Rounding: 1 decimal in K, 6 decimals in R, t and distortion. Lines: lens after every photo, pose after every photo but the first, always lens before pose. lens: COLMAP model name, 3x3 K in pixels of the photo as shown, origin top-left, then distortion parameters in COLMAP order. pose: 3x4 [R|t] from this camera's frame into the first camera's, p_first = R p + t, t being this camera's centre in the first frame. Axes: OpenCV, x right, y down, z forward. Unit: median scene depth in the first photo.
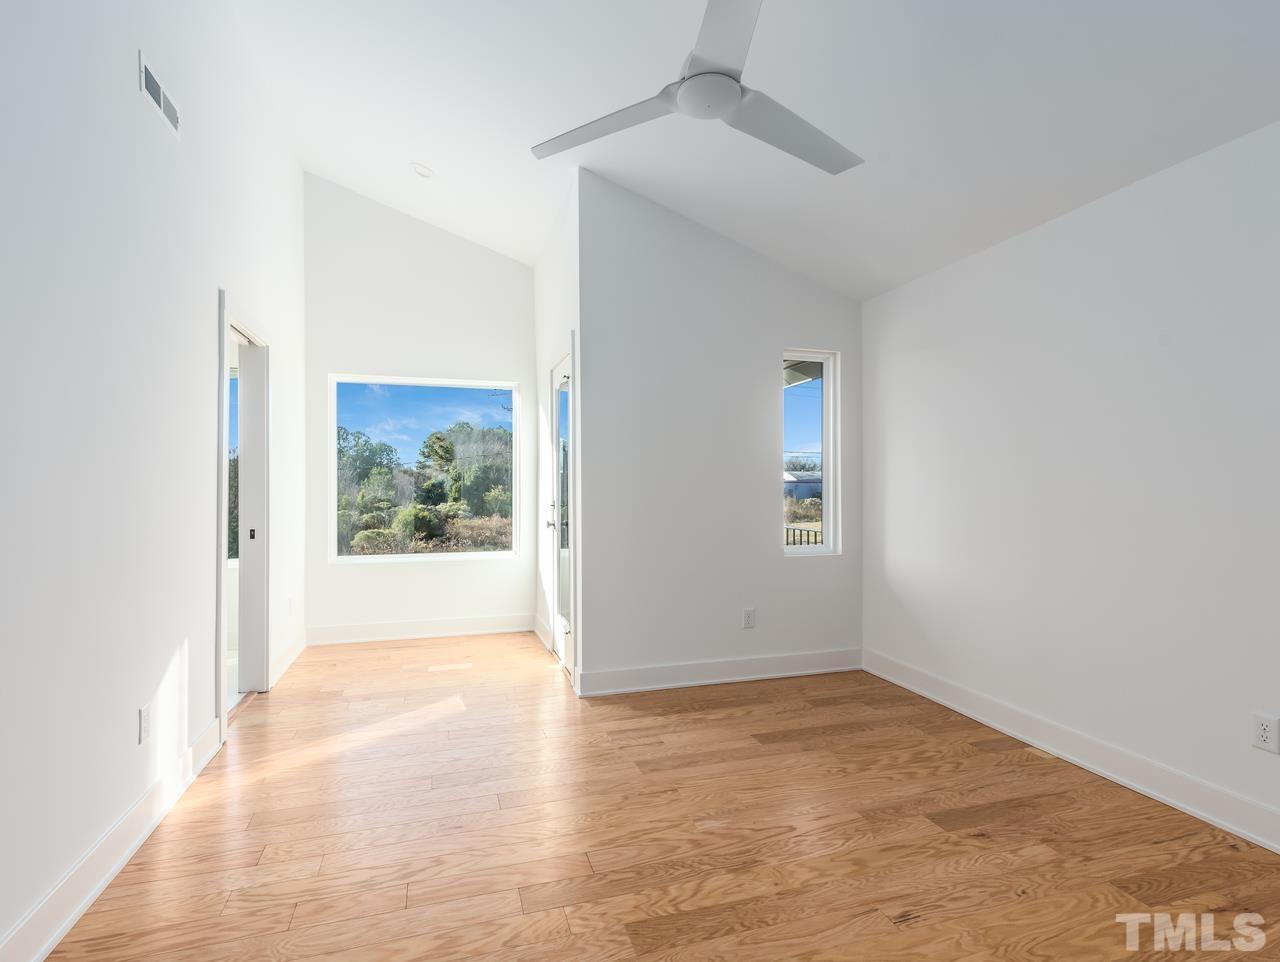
lens RADIAL K [[646.2, 0, 632.7], [0, 646.2, 484.4], [0, 0, 1]] dist [-0.000608, -0.001504]
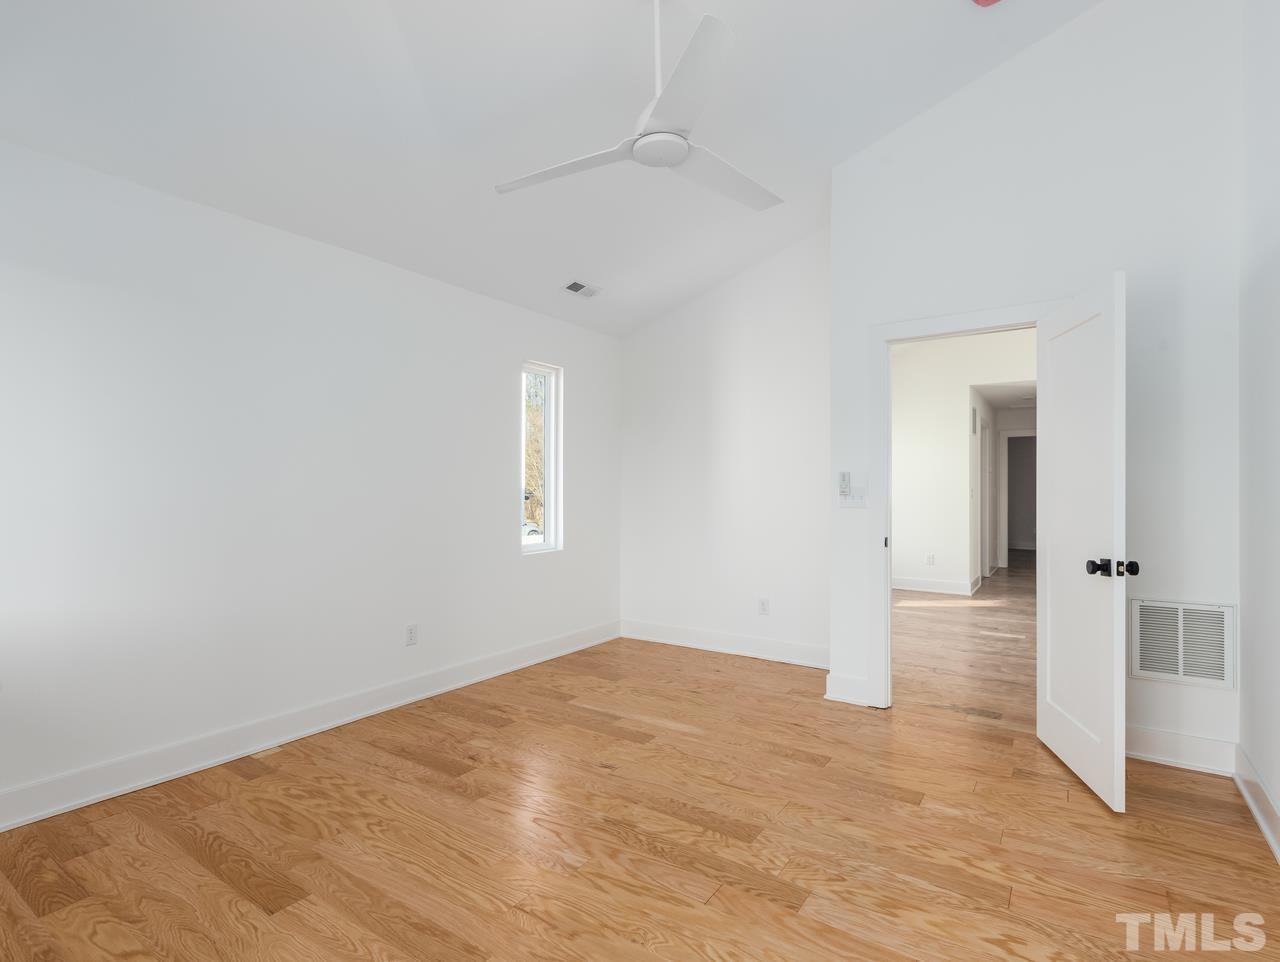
lens RADIAL K [[646.2, 0, 632.7], [0, 646.2, 484.4], [0, 0, 1]] dist [-0.000608, -0.001504]
pose [[-0.624775, 0.000326, 0.780804, -0.653570], [-0.004300, 0.999983, -0.003858, -0.000295], [-0.780793, -0.005767, -0.624764, 1.520890]]
